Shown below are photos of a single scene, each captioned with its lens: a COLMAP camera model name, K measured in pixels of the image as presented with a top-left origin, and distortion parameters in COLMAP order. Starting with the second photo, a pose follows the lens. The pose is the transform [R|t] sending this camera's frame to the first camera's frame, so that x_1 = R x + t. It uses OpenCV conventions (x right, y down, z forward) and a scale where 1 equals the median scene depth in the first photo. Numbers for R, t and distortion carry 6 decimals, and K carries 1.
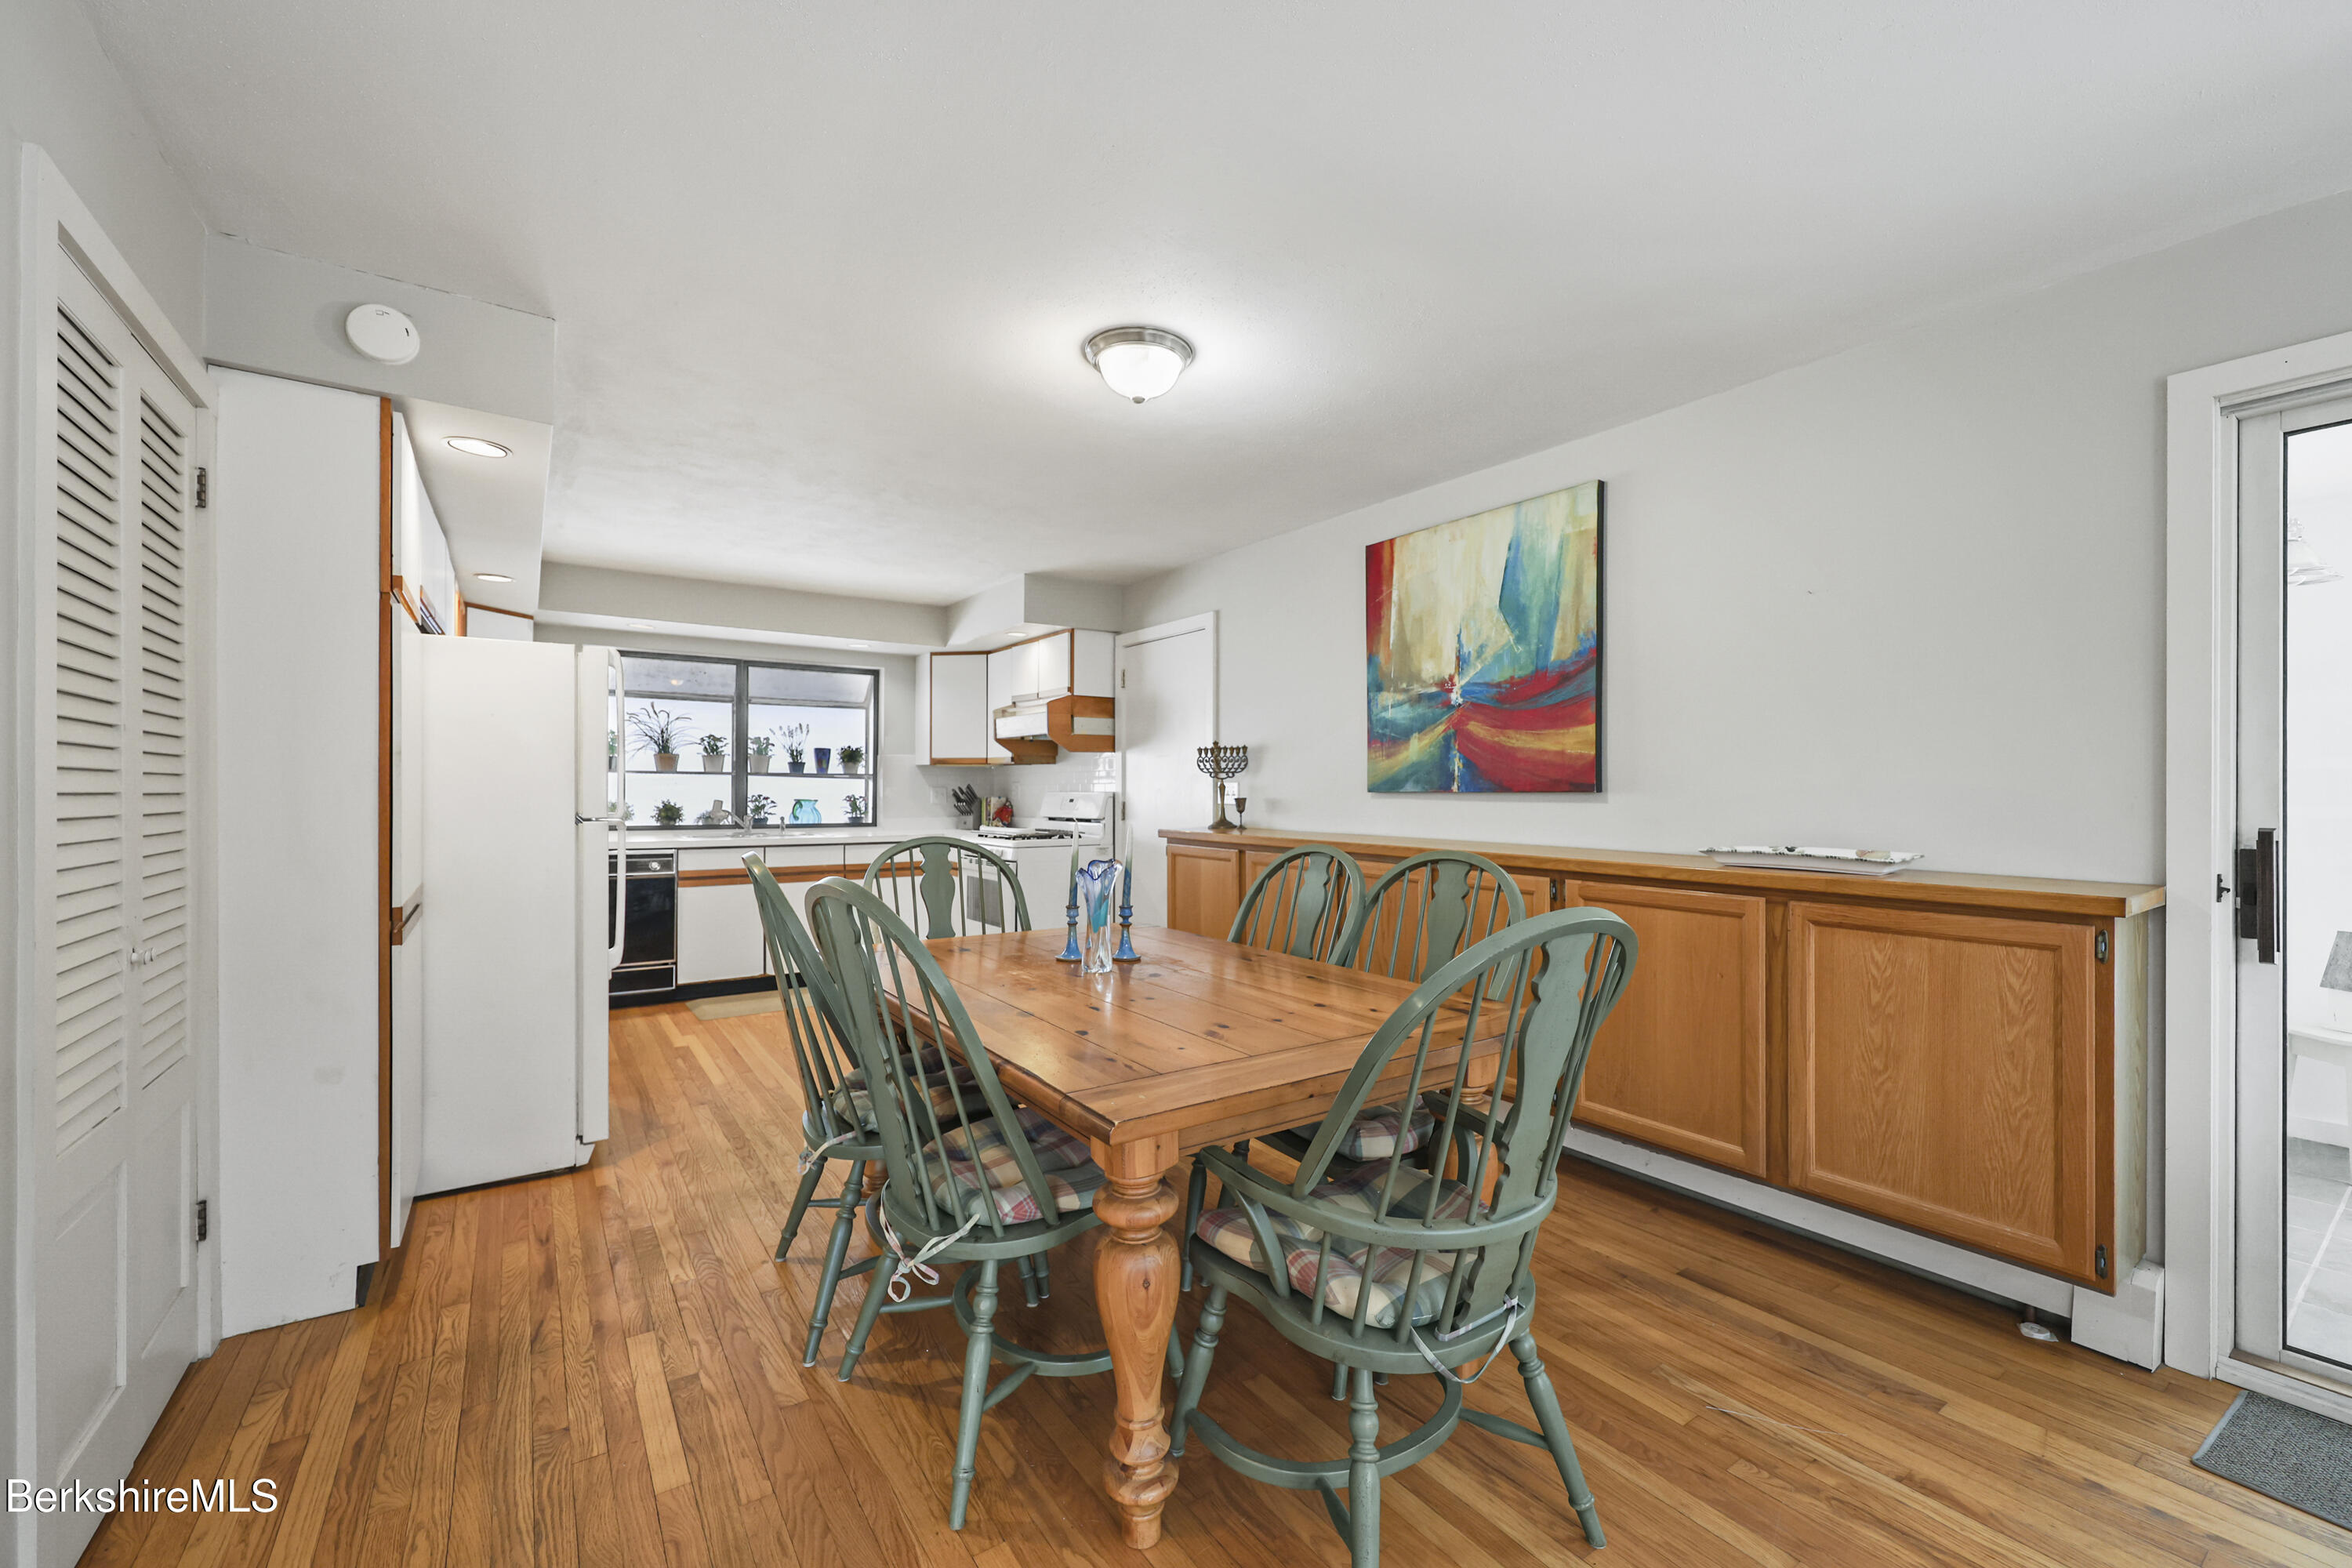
lens RADIAL K [[944.4, 0, 1184.9], [0, 944.4, 798.3], [0, 0, 1]] dist [-0.000033, -0.000155]
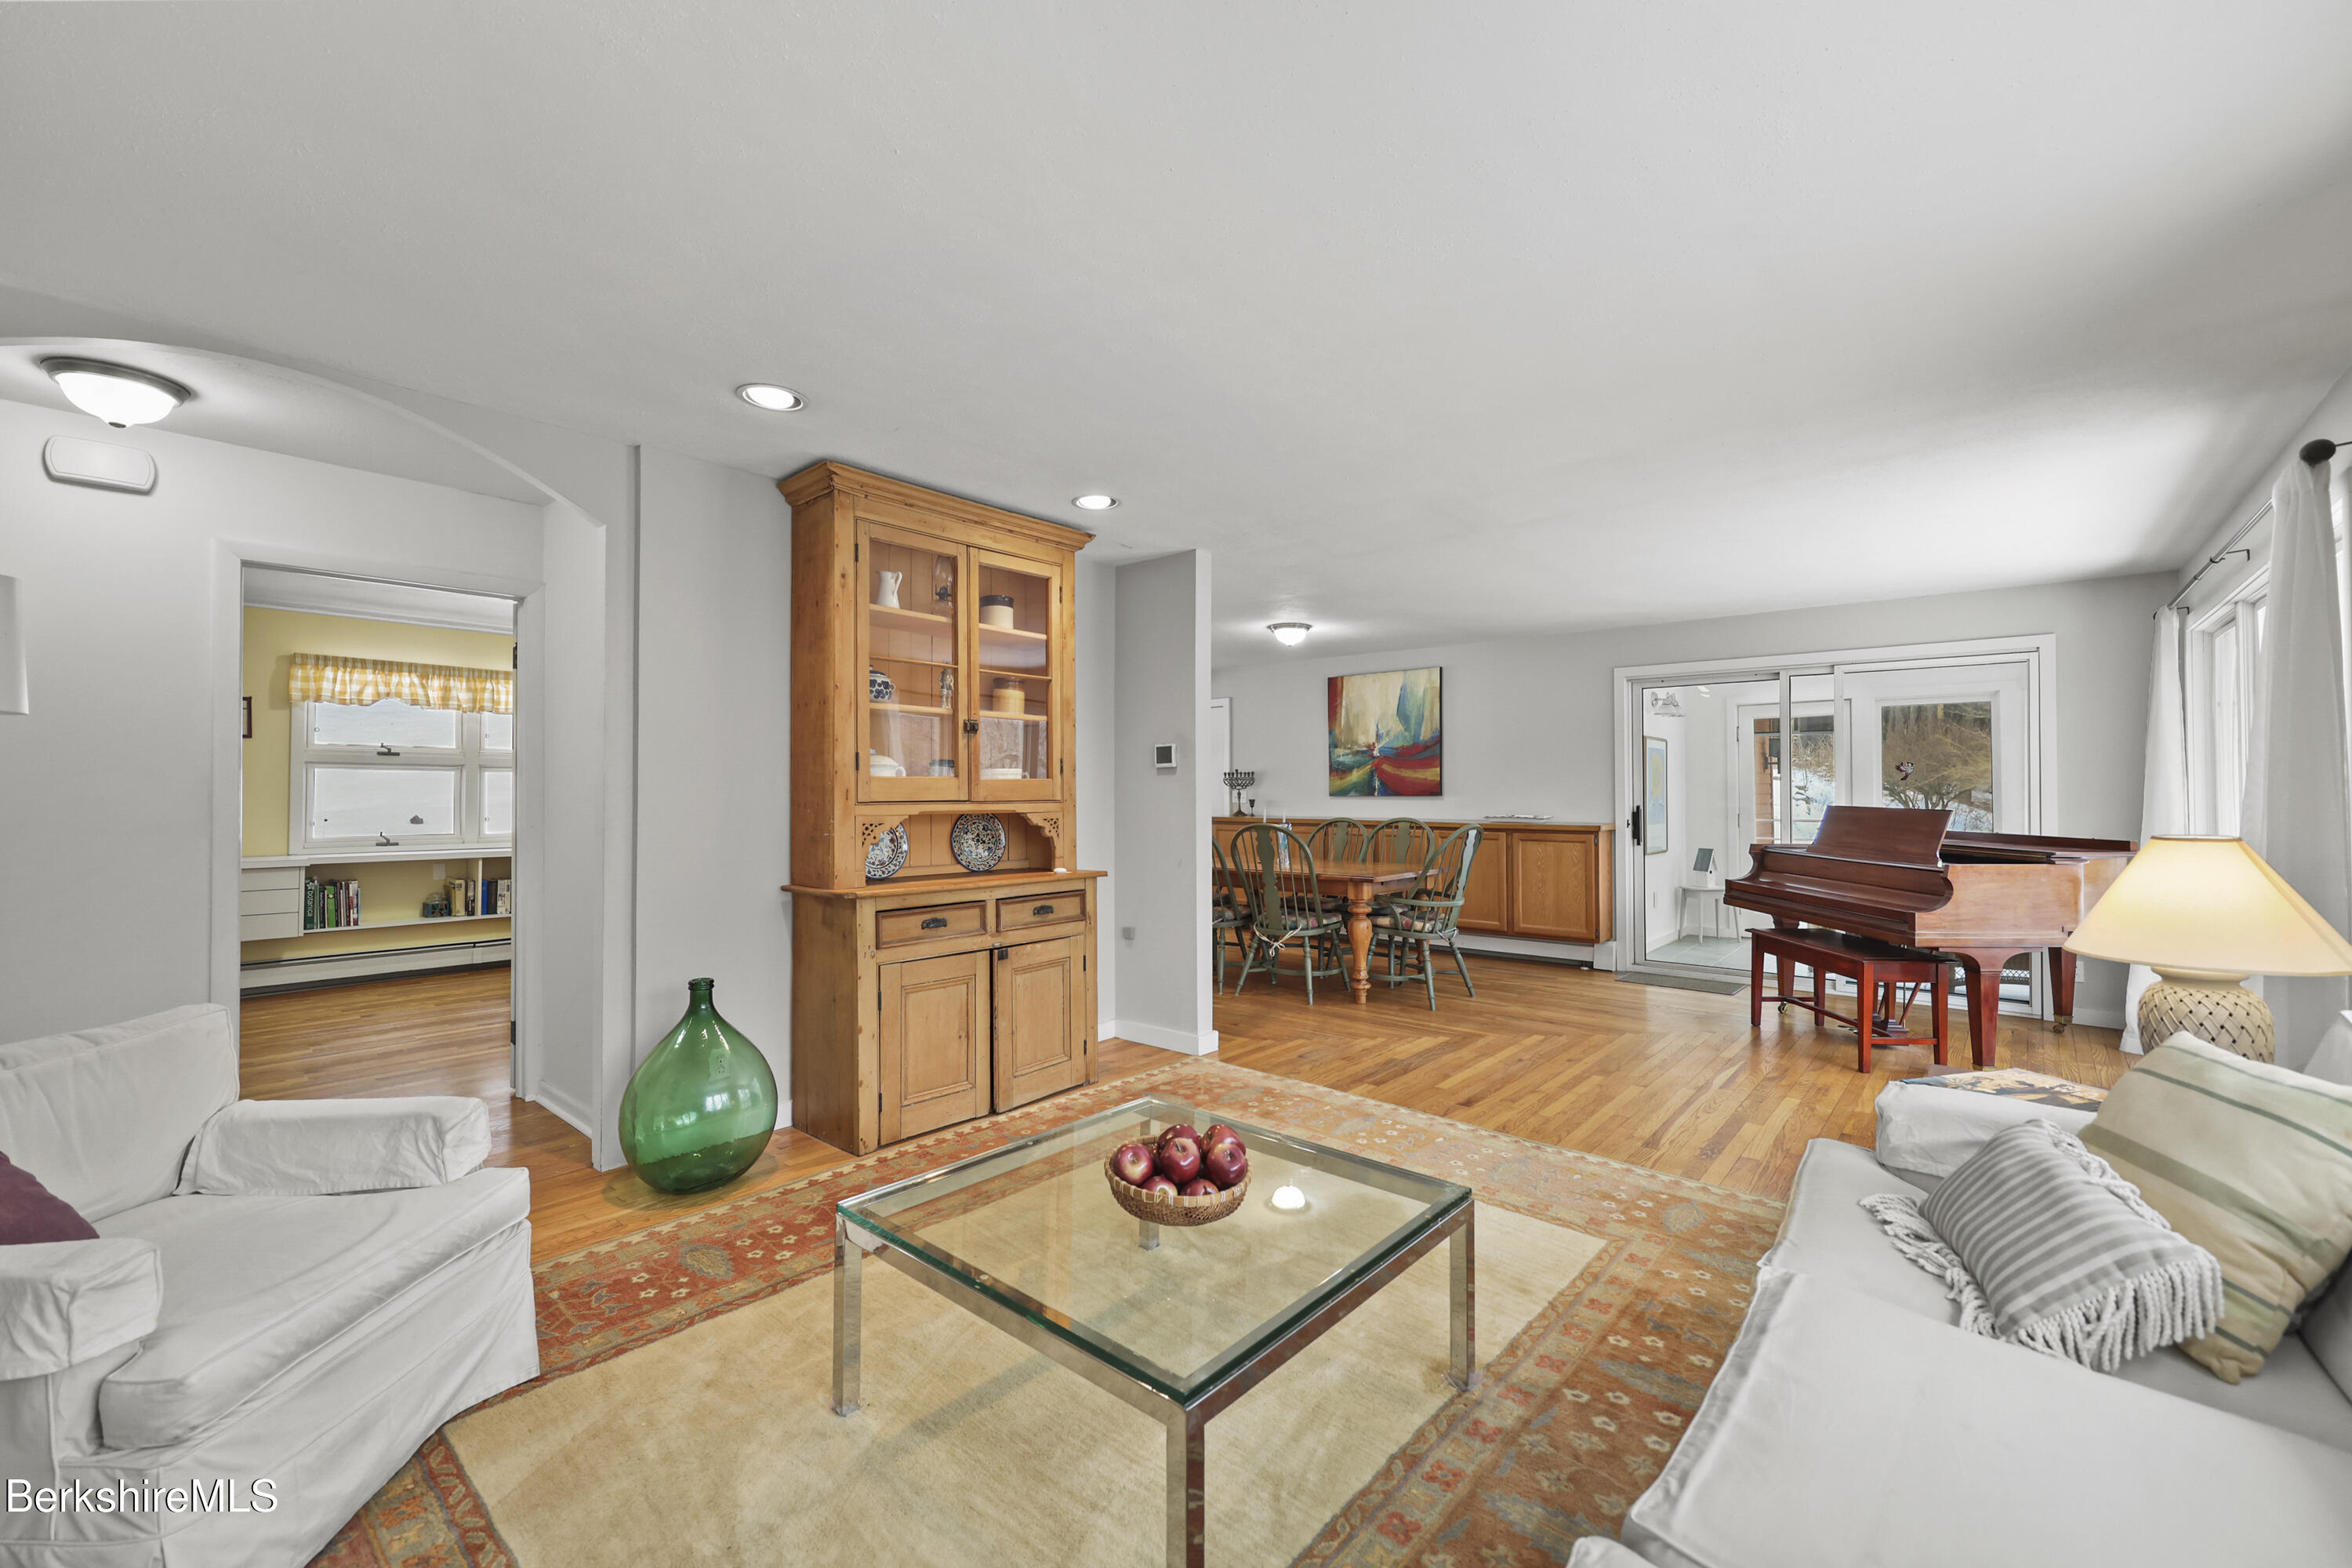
lens RADIAL K [[955.6, 0, 1179.5], [0, 955.6, 795.3], [0, 0, 1]] dist [0.000346, 0.000032]
pose [[0.969237, -0.006864, 0.246034, -0.658450], [0.008237, 0.999956, -0.004551, -0.001716], [-0.245992, 0.006438, 0.969250, -0.976051]]
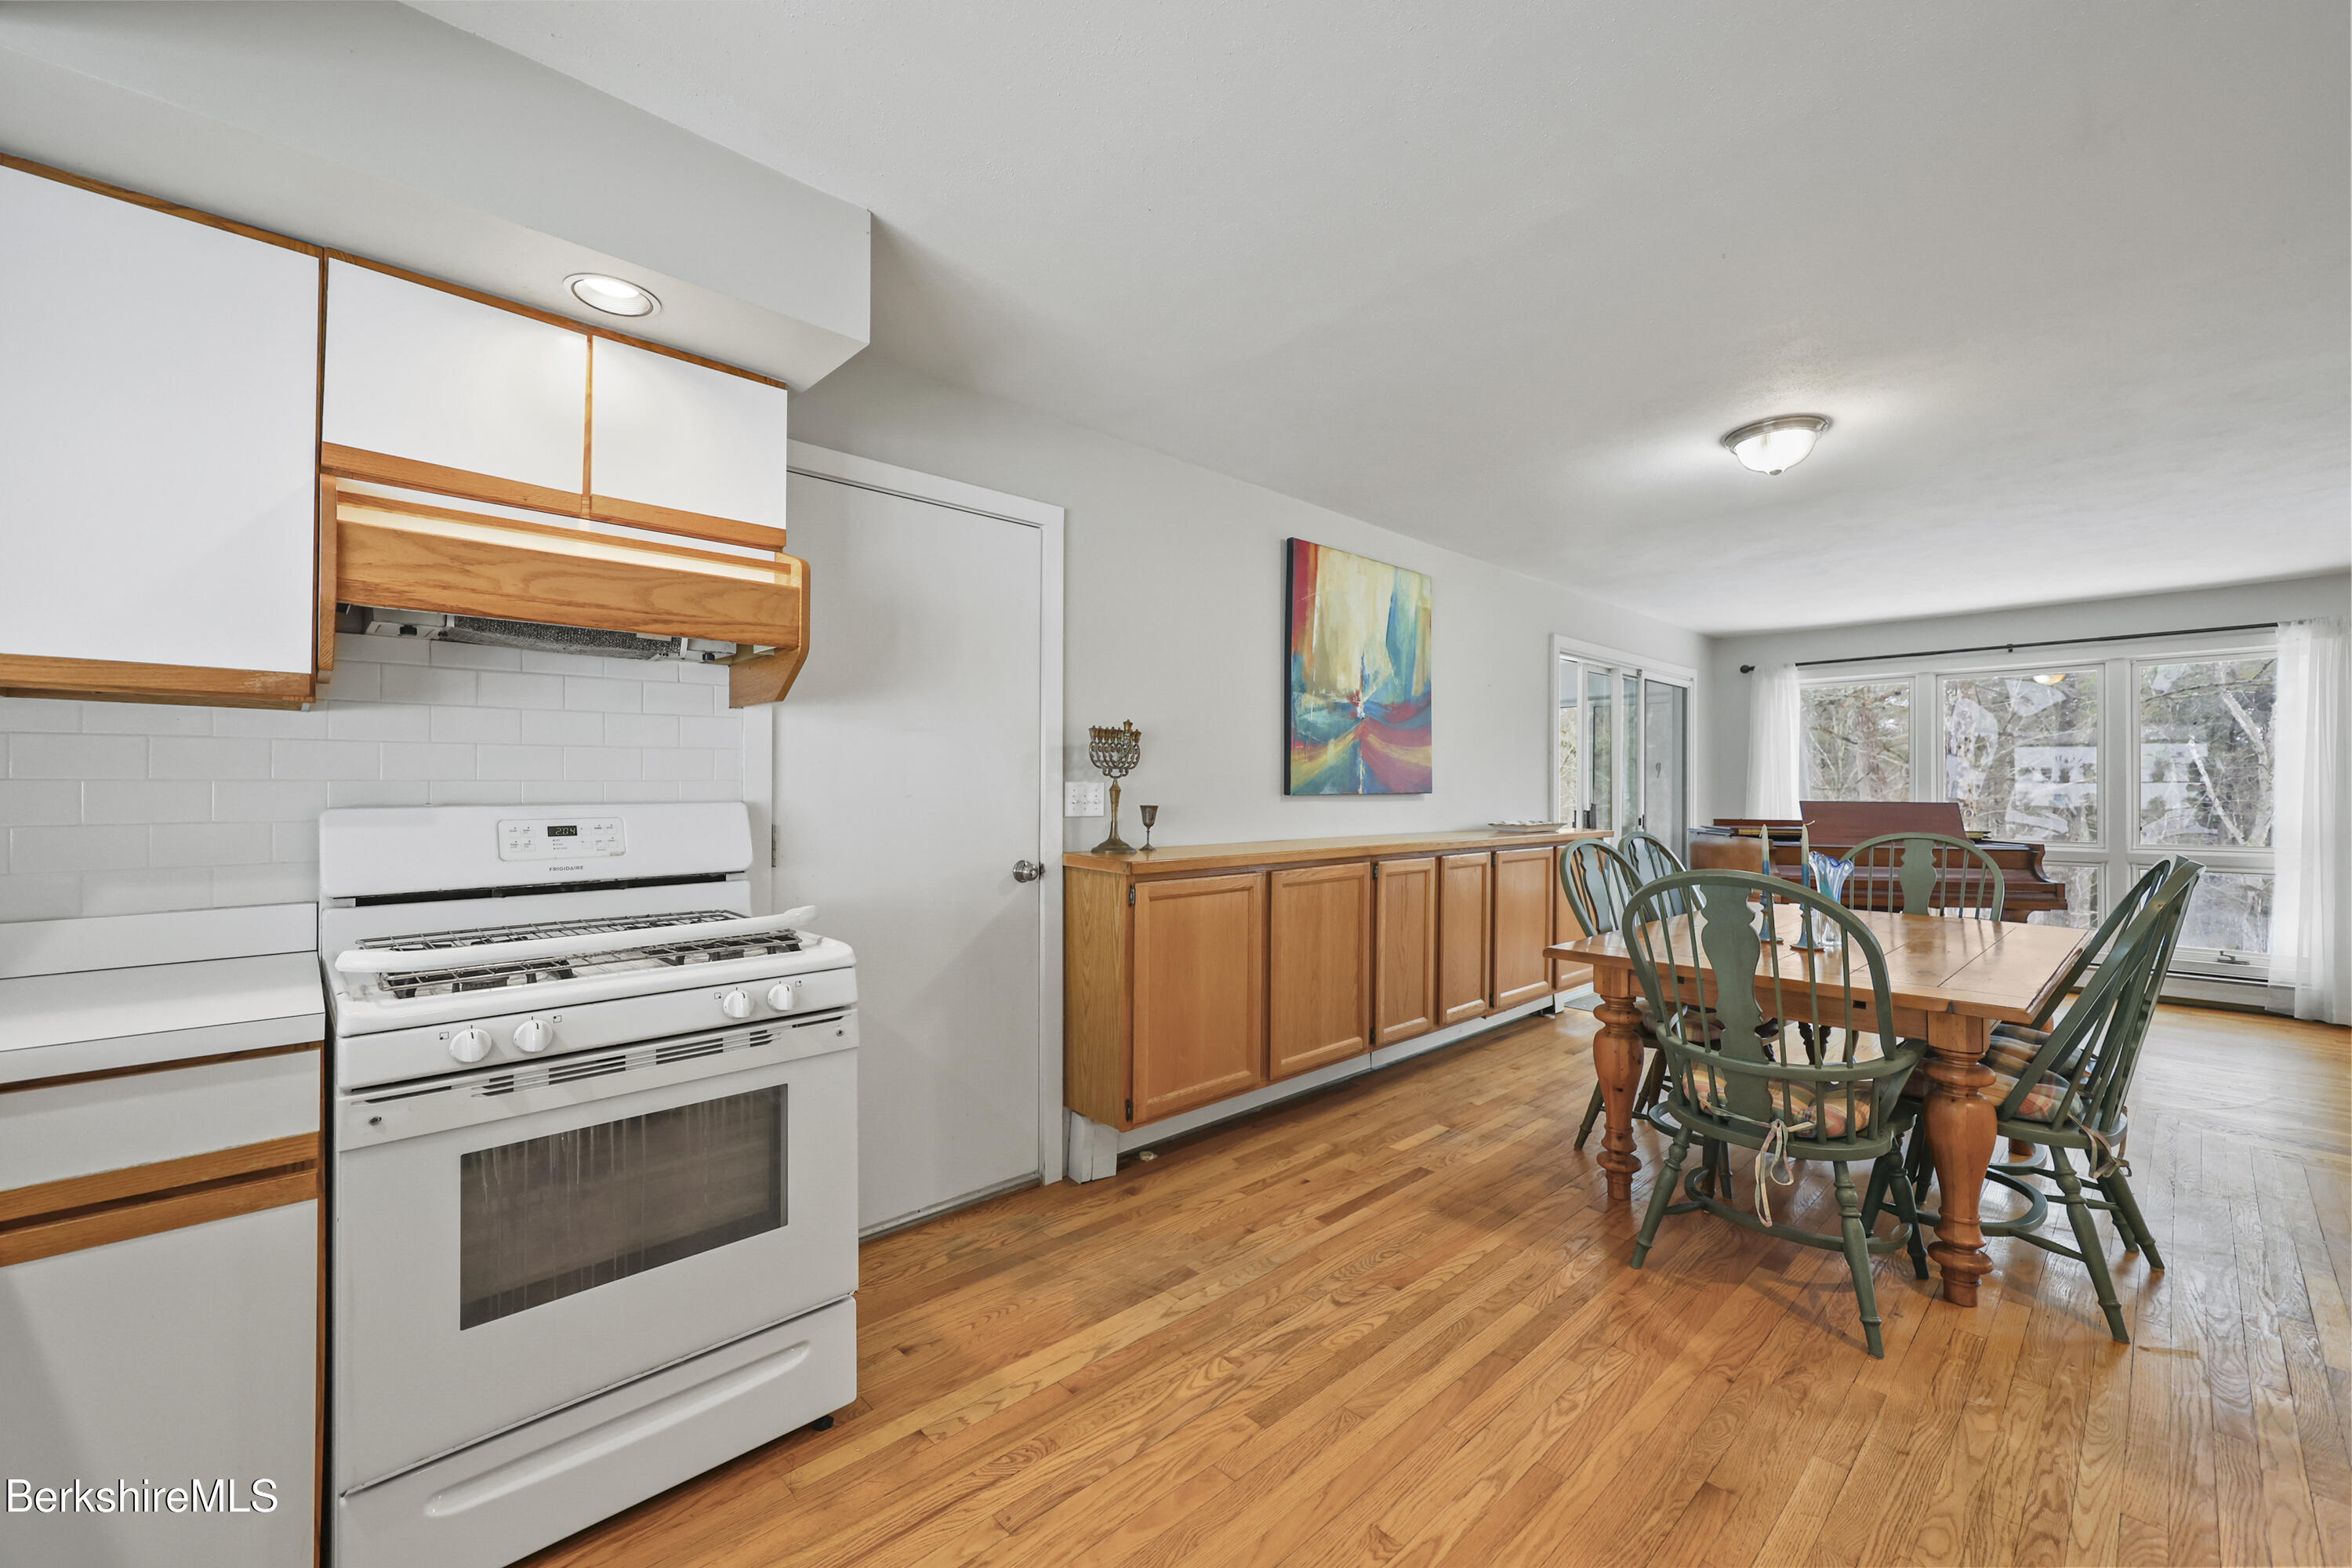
lens RADIAL K [[930.0, 0, 1176.0], [0, 930.0, 784.0], [0, 0, 1]] dist [0.000735, -0.000039]
pose [[-0.133732, -0.001999, 0.991016, -0.742686], [0.005489, 0.999981, 0.002757, -0.021755], [-0.991002, 0.005809, -0.133718, 1.277648]]
